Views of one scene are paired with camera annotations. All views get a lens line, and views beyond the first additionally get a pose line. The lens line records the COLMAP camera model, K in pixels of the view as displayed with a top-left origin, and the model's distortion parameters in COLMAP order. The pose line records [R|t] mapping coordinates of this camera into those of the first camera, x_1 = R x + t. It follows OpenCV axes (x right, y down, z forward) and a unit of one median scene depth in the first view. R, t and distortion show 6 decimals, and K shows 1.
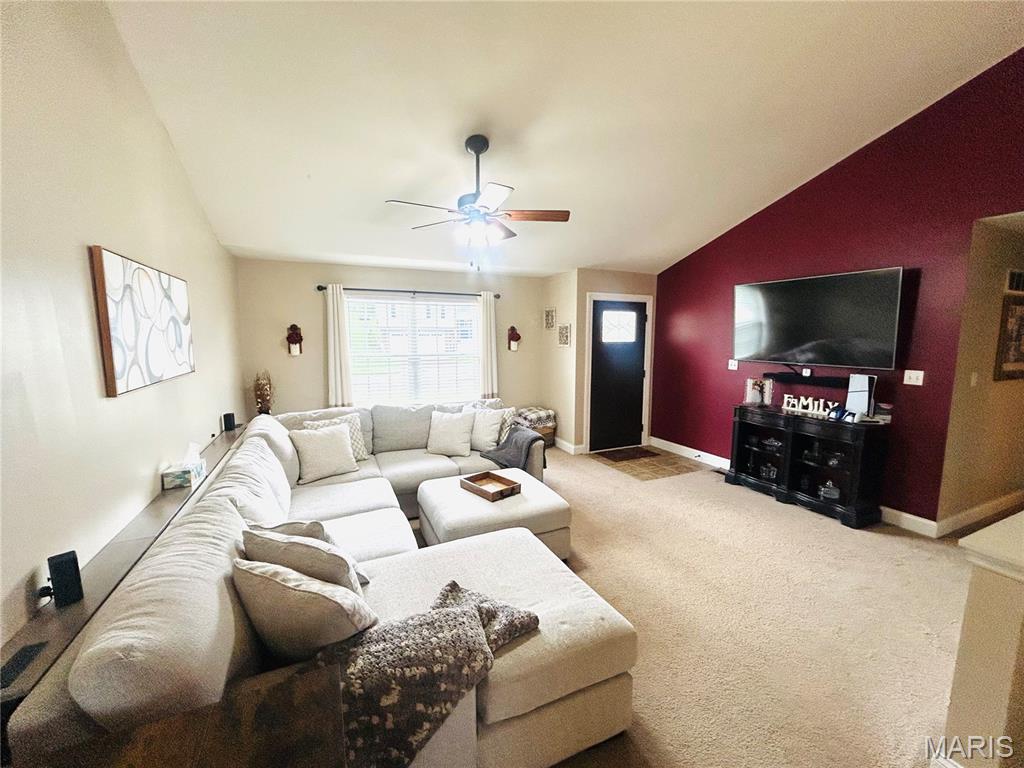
lens RADIAL K [[416.7, 0, 510.8], [0, 416.7, 384.9], [0, 0, 1]] dist [-0.000822, 0.000429]
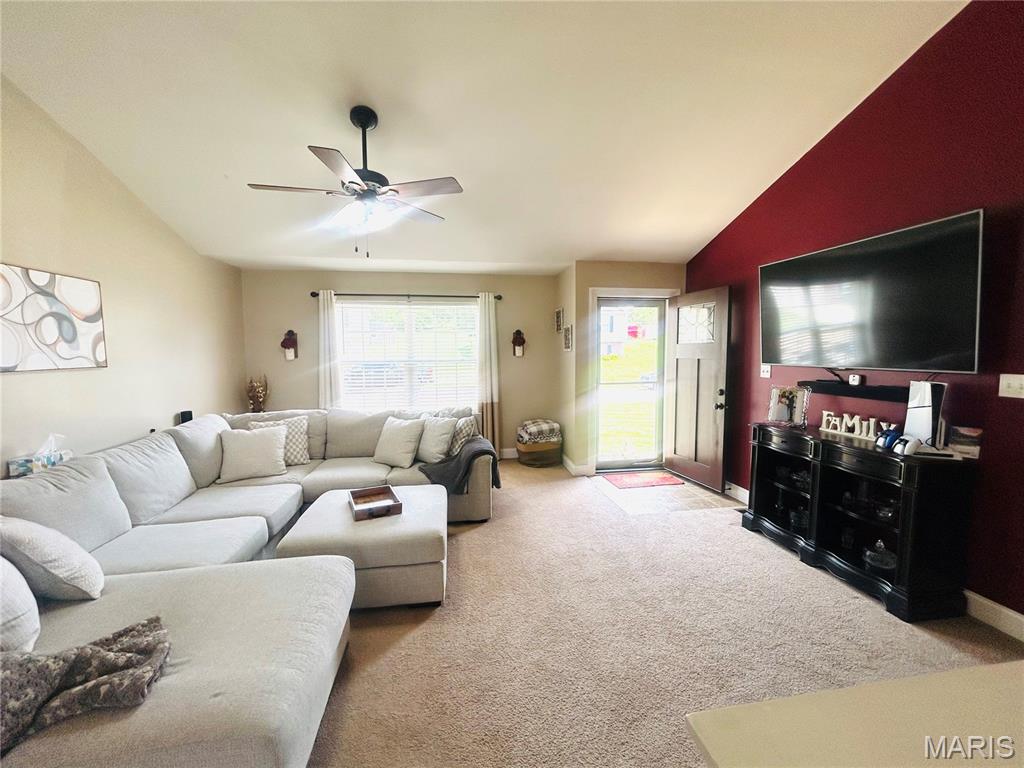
lens RADIAL K [[416.7, 0, 510.2], [0, 416.7, 383.5], [0, 0, 1]] dist [-0.000822, 0.000429]
pose [[0.964068, 0.013326, -0.265322, 0.348915], [-0.023838, 0.999052, -0.036439, 0.015903], [0.264585, 0.041454, 0.963471, 0.179192]]
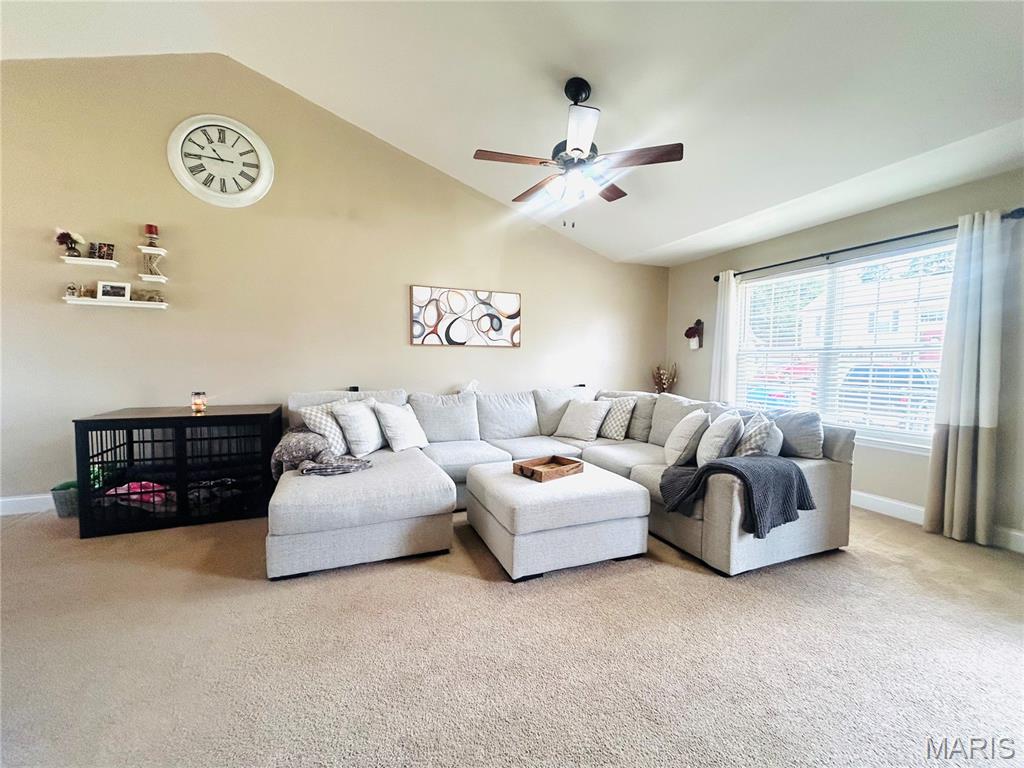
lens RADIAL K [[416.7, 0, 511.9], [0, 416.7, 385.0], [0, 0, 1]] dist [-0.000822, 0.000429]
pose [[-0.040267, 0.050385, -0.997918, 0.646141], [-0.129999, 0.989975, 0.055229, 0.022279], [0.990696, 0.131952, -0.033313, 0.729524]]
